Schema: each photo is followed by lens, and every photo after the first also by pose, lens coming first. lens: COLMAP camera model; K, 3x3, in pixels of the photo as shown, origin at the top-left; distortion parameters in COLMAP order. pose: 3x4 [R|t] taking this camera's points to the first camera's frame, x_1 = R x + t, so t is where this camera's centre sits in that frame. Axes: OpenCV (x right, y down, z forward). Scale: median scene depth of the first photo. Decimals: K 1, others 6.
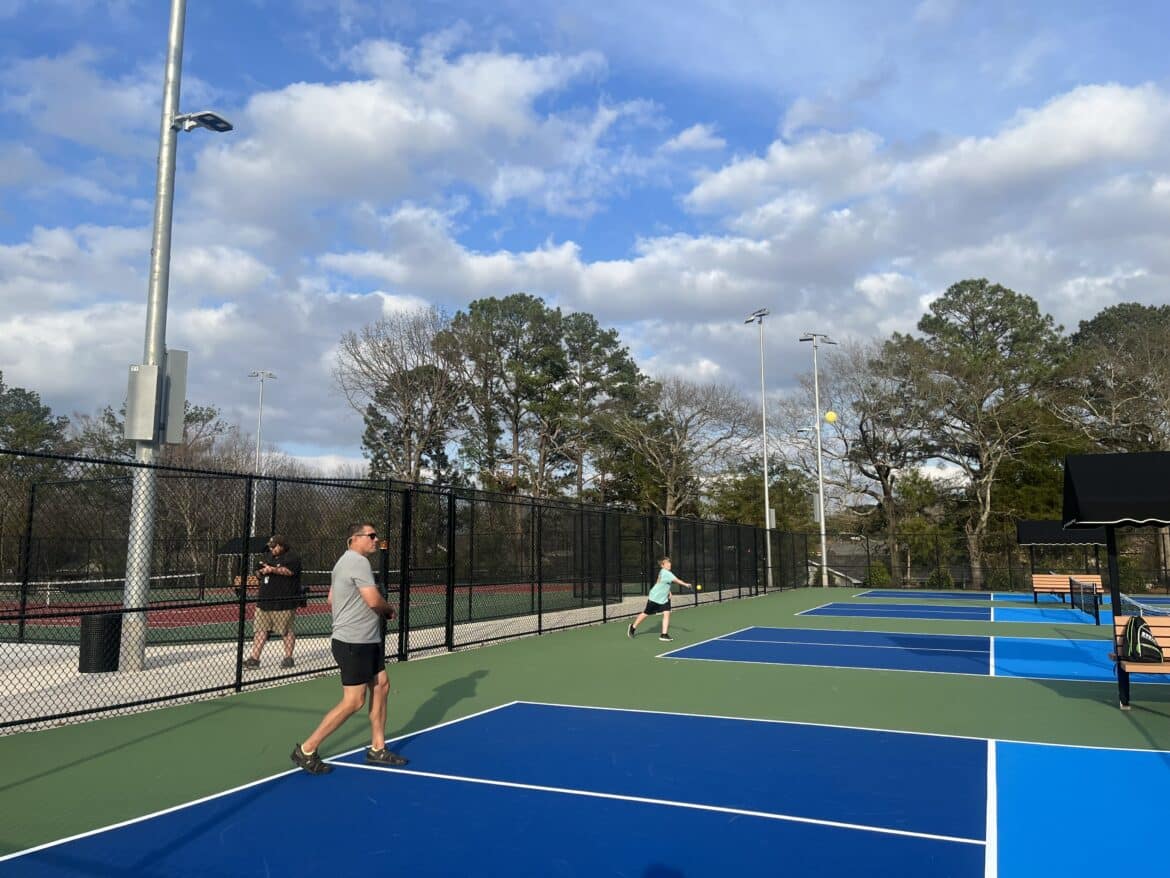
lens RADIAL K [[880.4, 0, 594.6], [0, 880.4, 423.2], [0, 0, 1]] dist [0.070083, -0.085099]
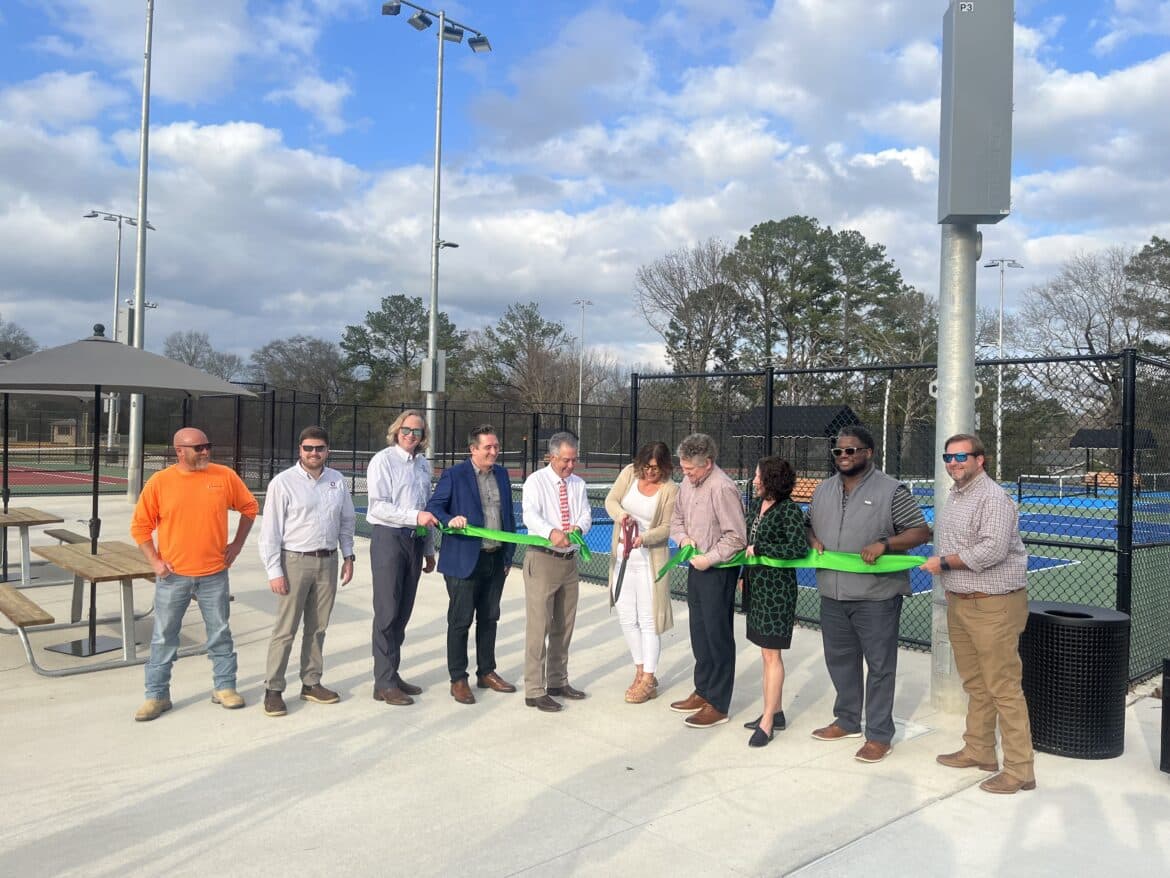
lens RADIAL K [[880.4, 0, 590.1], [0, 880.4, 425.6], [0, 0, 1]] dist [0.070083, -0.085099]
pose [[0.914442, 0.019175, -0.404263, 0.135436], [0.031945, 0.992341, 0.119327, -0.025108], [0.403454, -0.122031, 0.906826, -0.155066]]
